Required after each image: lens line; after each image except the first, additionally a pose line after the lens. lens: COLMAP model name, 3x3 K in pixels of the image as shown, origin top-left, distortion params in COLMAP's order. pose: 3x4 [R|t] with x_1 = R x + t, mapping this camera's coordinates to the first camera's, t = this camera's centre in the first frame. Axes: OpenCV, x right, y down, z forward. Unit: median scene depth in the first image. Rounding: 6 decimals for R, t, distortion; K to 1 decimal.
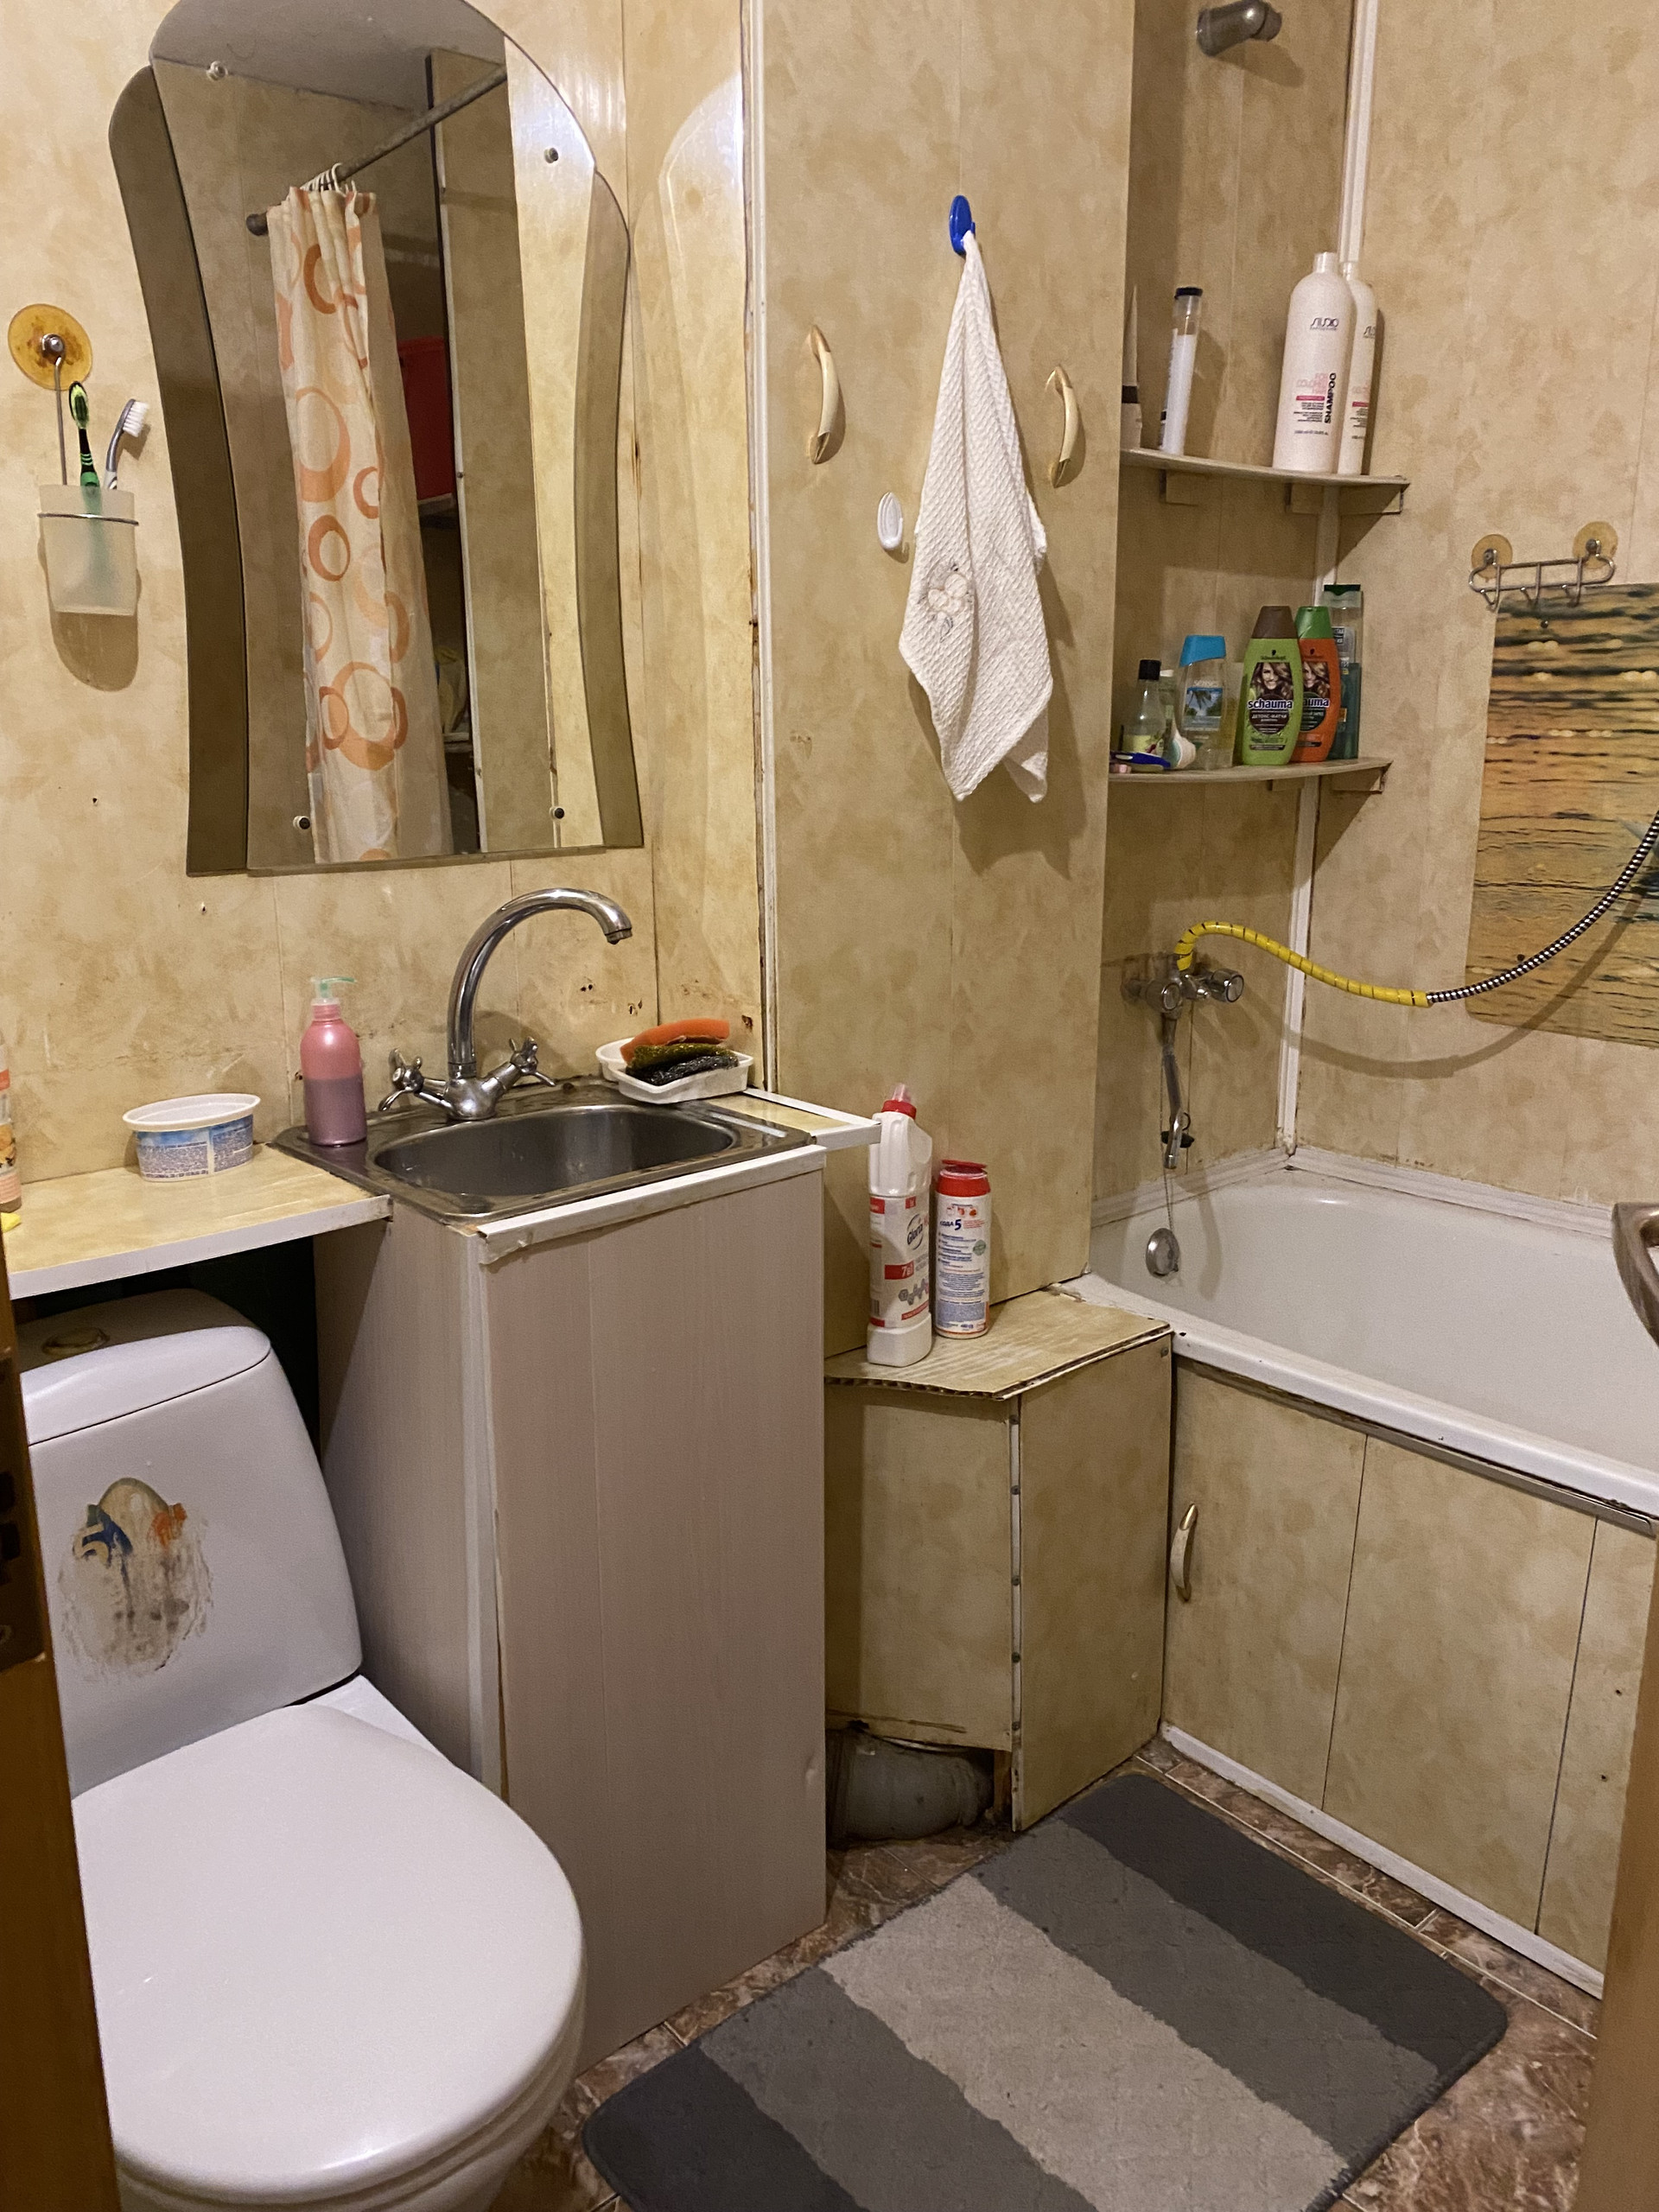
lens RADIAL K [[1684.5, 0, 829.5], [0, 1684.5, 1106.0], [0, 0, 1]] dist [-0.000679, 0.031909]
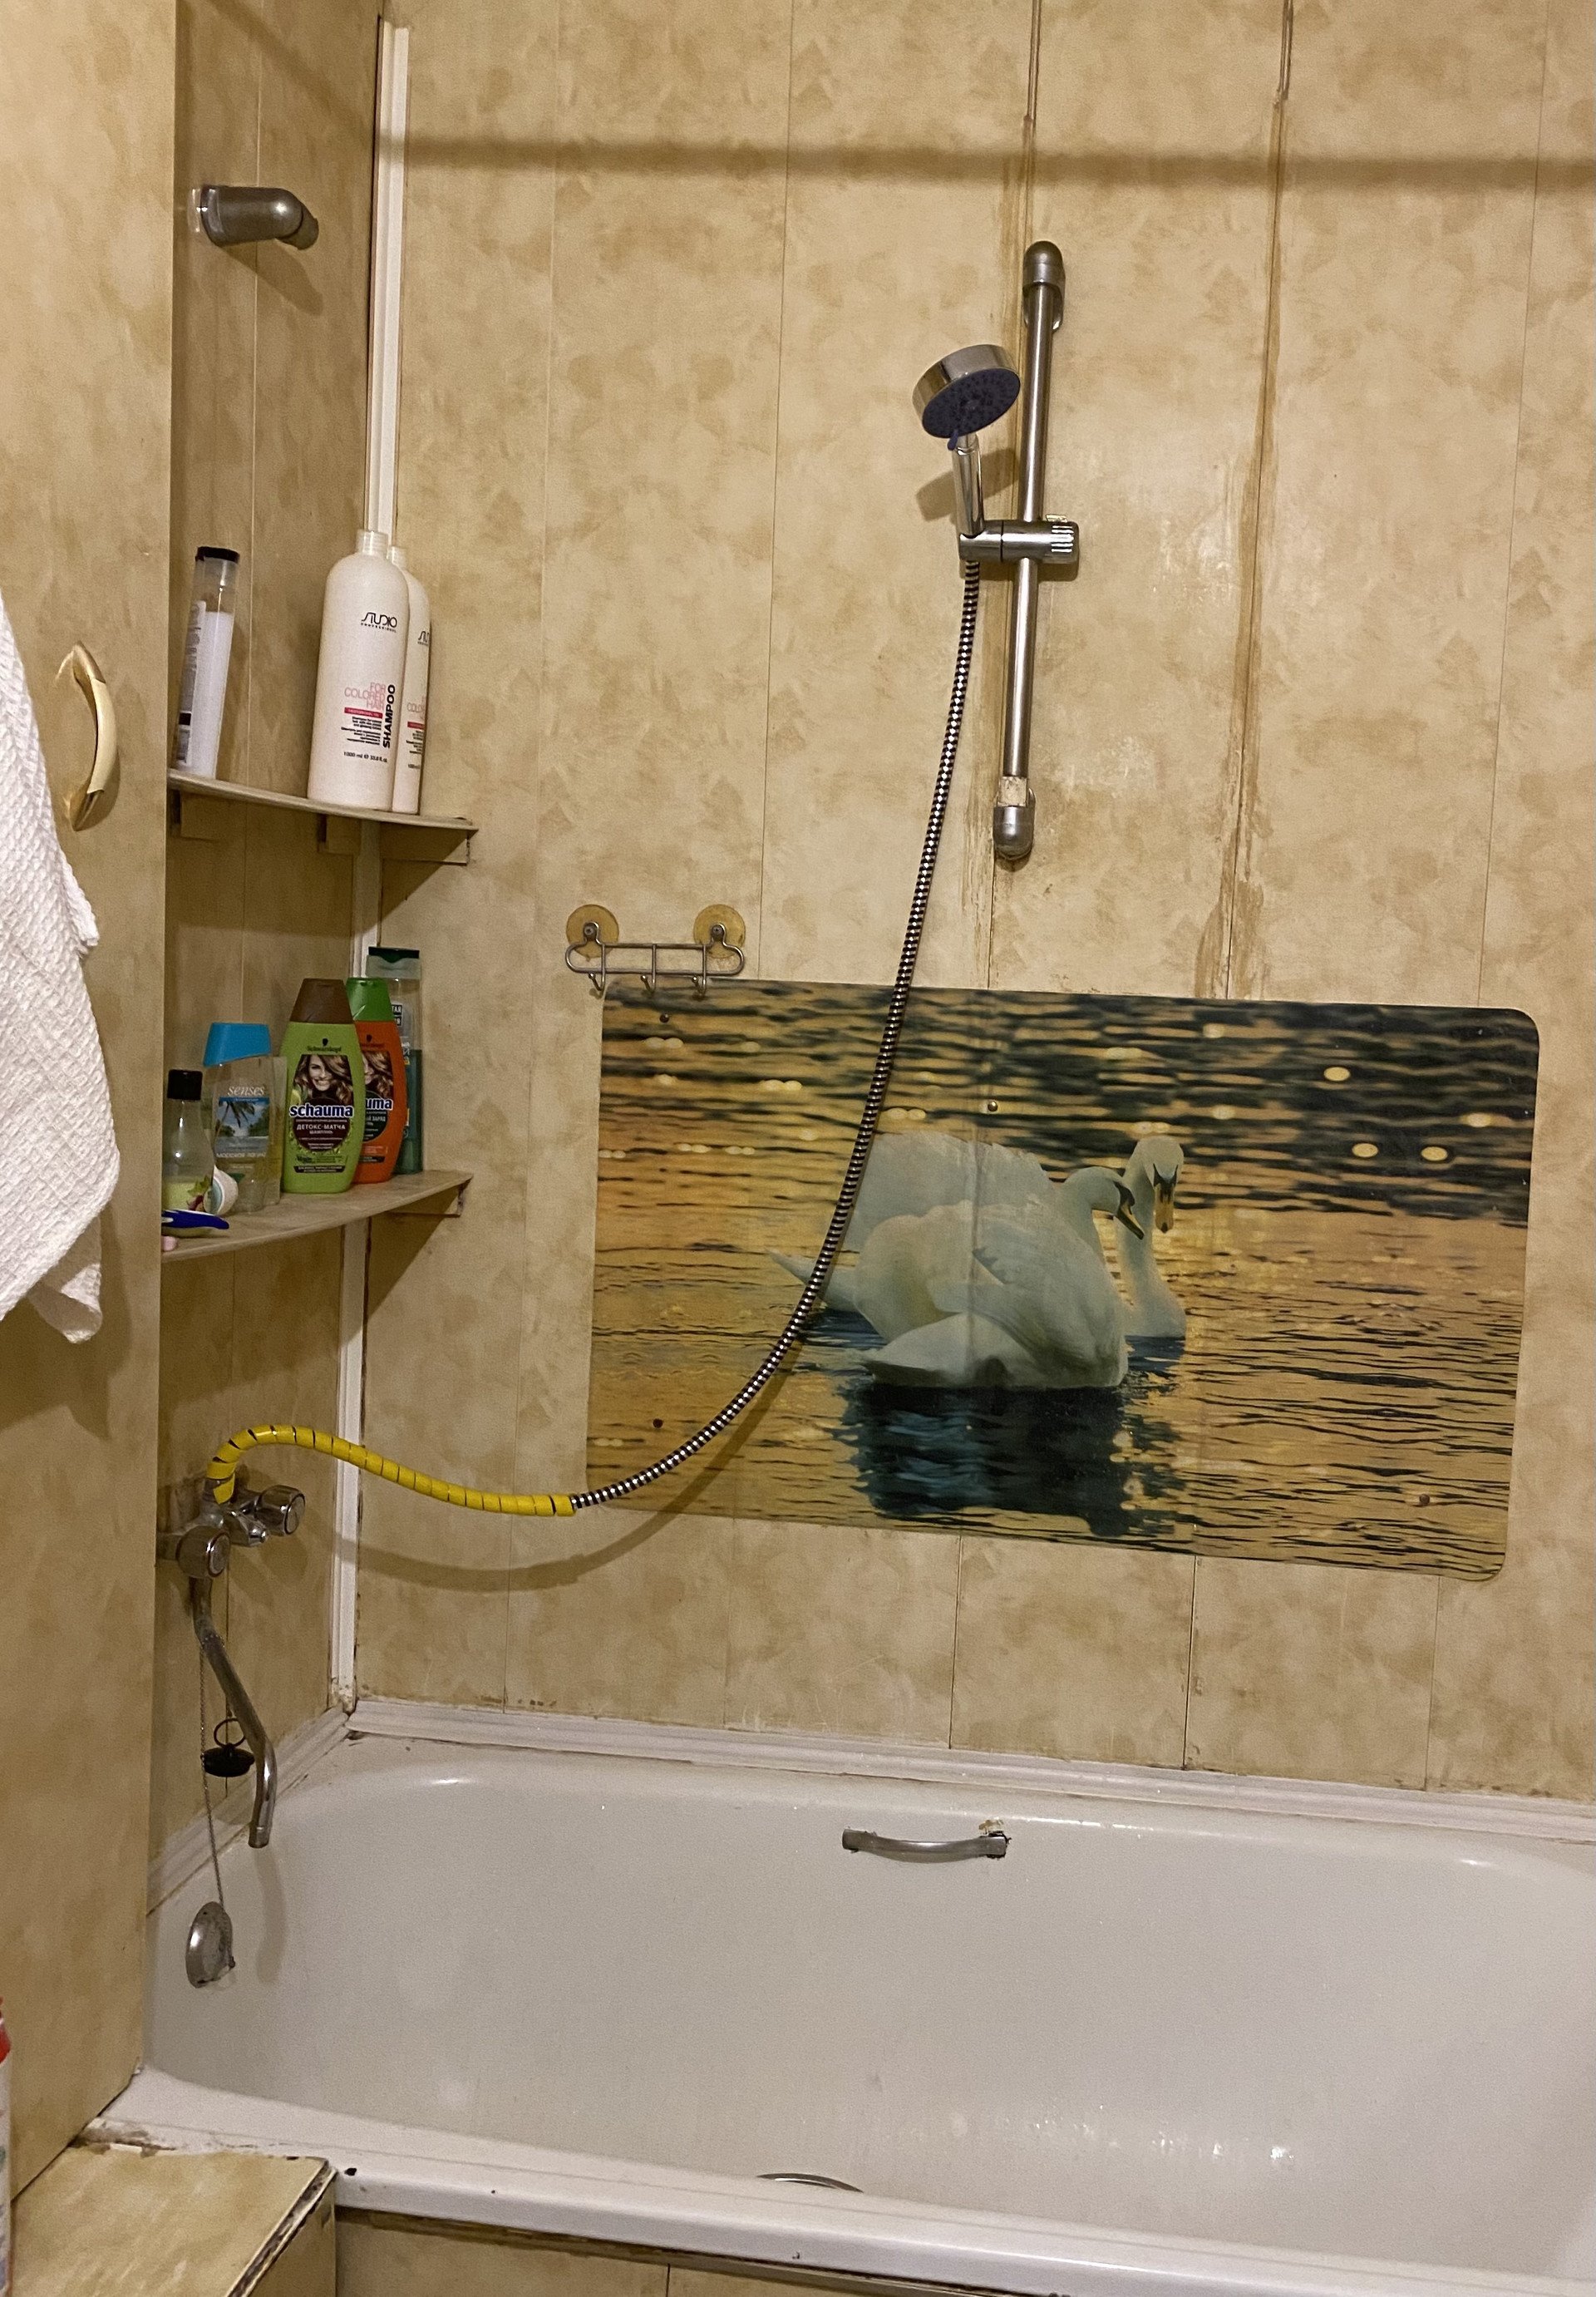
lens RADIAL K [[1817.0, 0, 798.7], [0, 1817.0, 1065.9], [0, 0, 1]] dist [0.038749, -0.015393]
pose [[0.771336, -0.015698, 0.636234, -0.076103], [0.117049, 0.986142, -0.117573, -0.146553], [-0.625572, 0.165159, 0.762485, 0.288728]]
